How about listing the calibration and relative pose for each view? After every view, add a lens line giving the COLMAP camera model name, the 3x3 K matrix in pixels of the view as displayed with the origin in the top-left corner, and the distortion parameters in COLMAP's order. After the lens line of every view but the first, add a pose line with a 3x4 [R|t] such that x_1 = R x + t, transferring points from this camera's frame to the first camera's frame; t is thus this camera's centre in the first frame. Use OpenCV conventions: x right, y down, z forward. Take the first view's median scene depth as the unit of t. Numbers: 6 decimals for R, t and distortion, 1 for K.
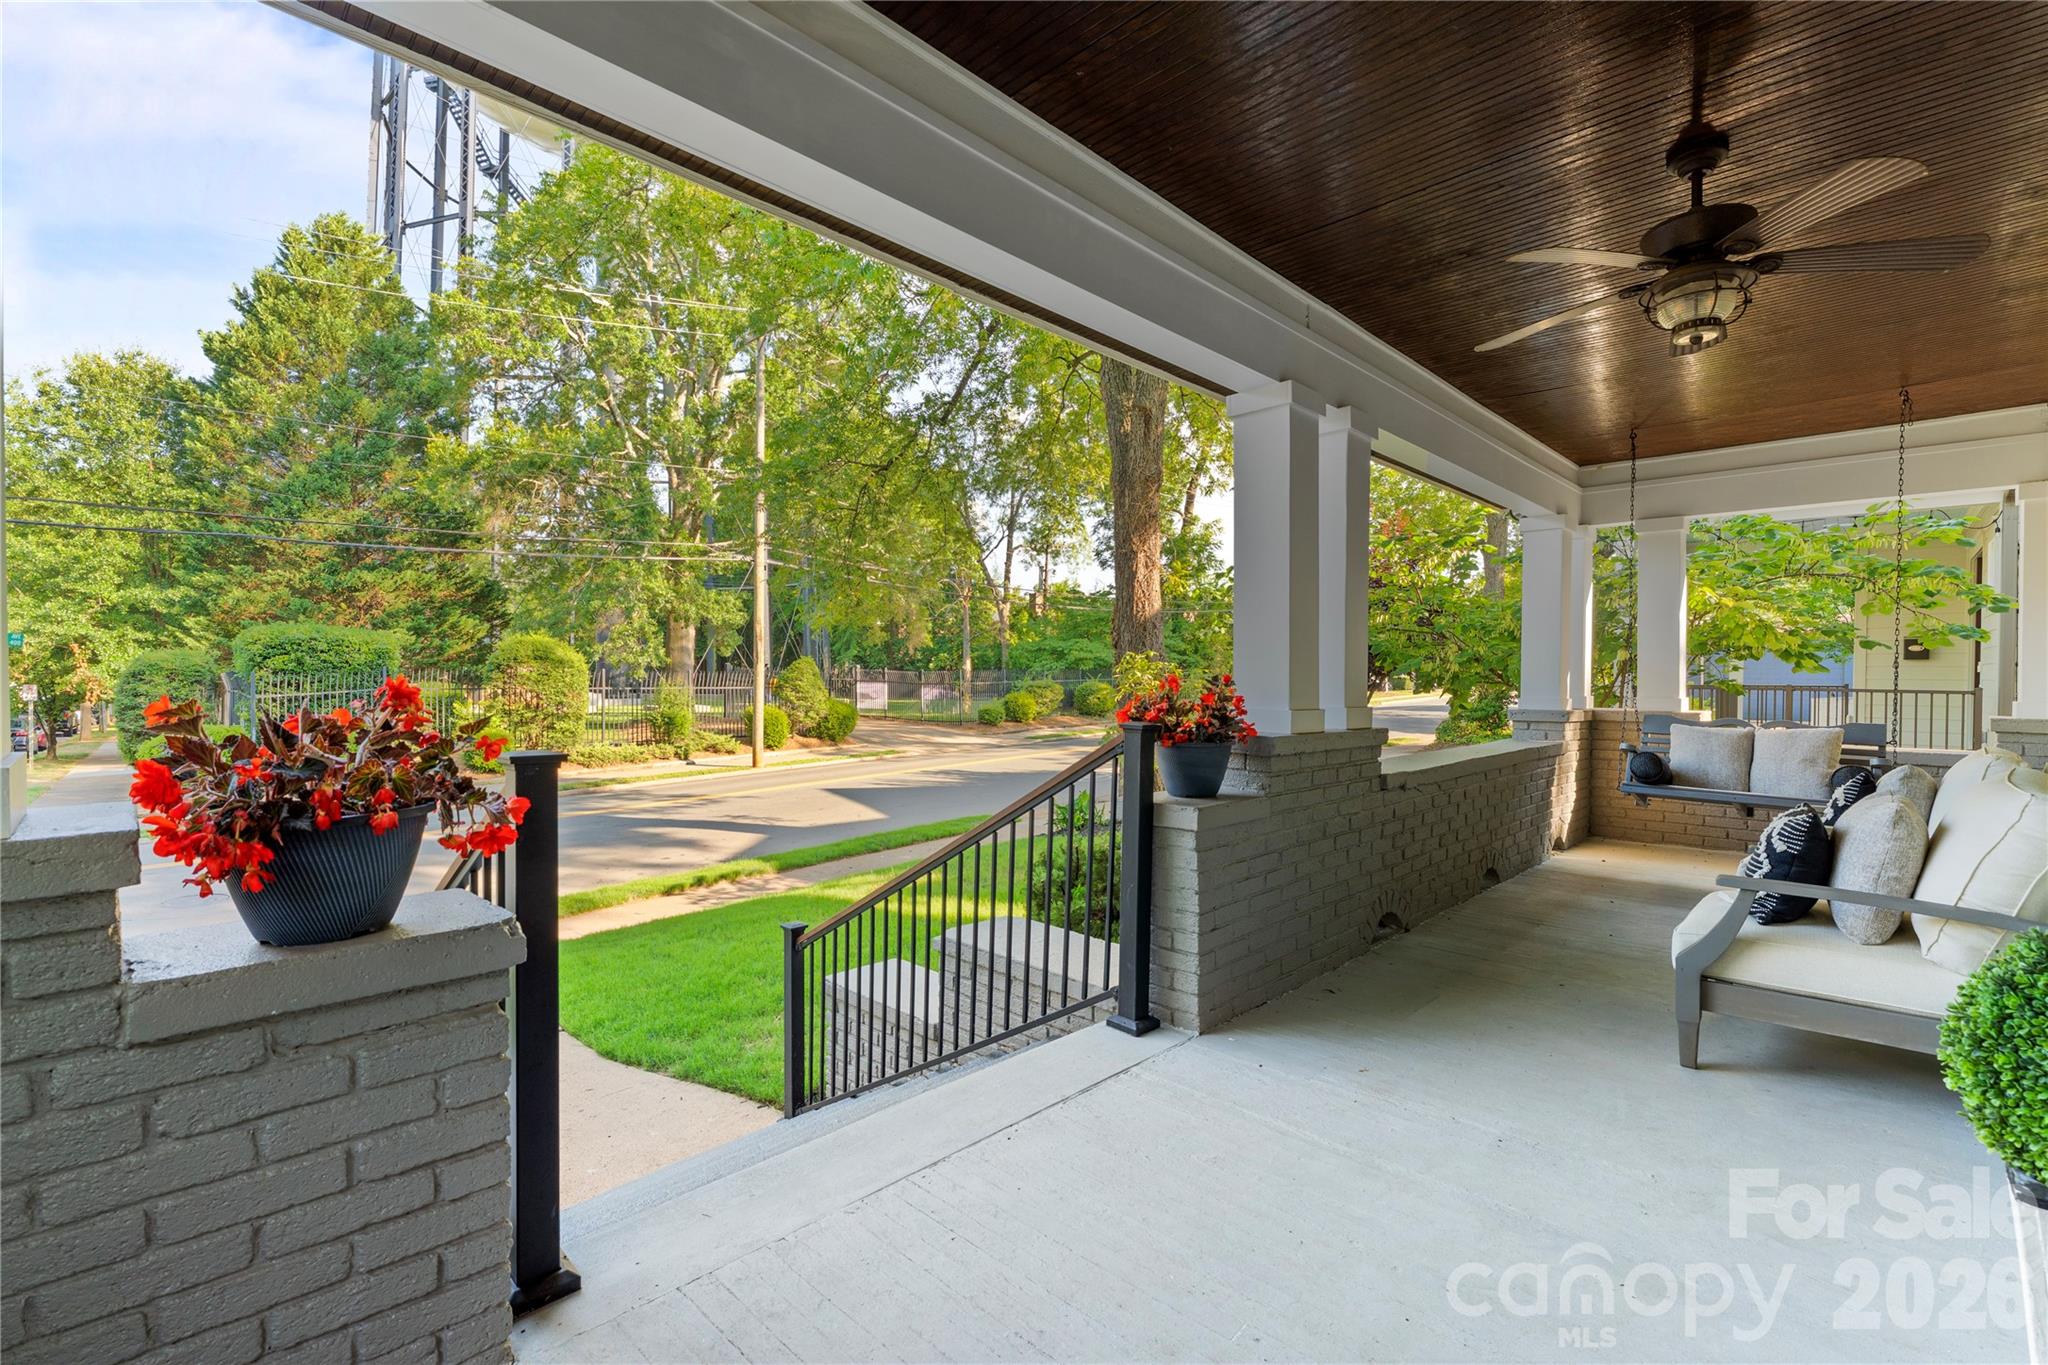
lens RADIAL K [[905.5, 0, 1024.0], [0, 905.5, 682.5], [0, 0, 1]] dist [0.000770, 0.000057]
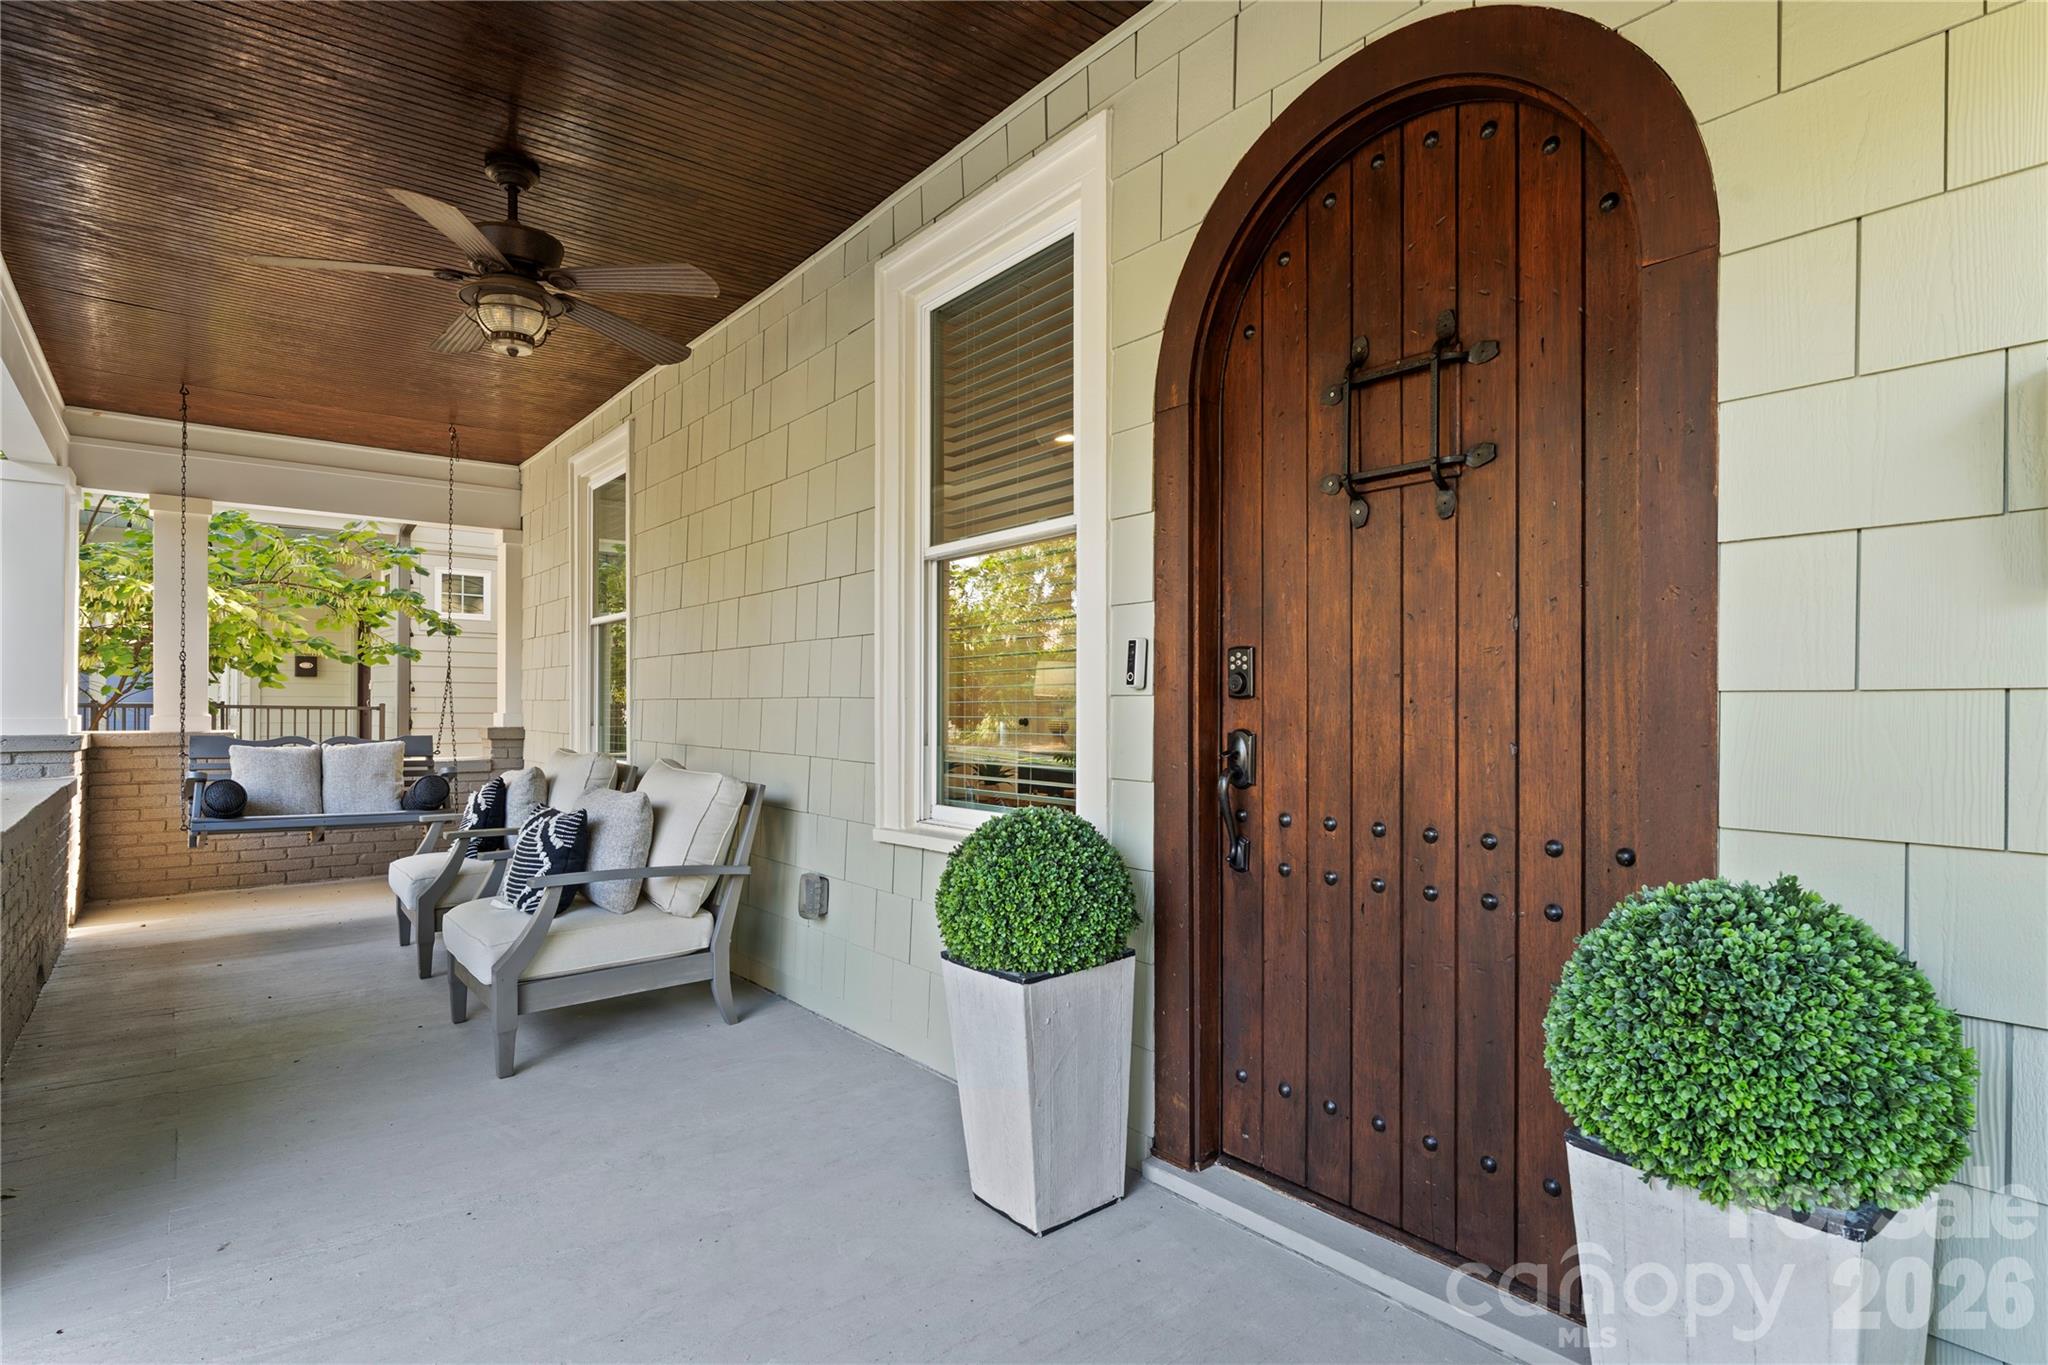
lens RADIAL K [[1057.4, 0, 1022.1], [0, 1057.4, 706.3], [0, 0, 1]] dist [-0.002928, -0.000389]
pose [[0.129974, -0.008183, 0.991484, -0.187959], [0.004349, 0.999961, 0.007683, 0.005211], [-0.991508, 0.003313, 0.130005, 0.153562]]
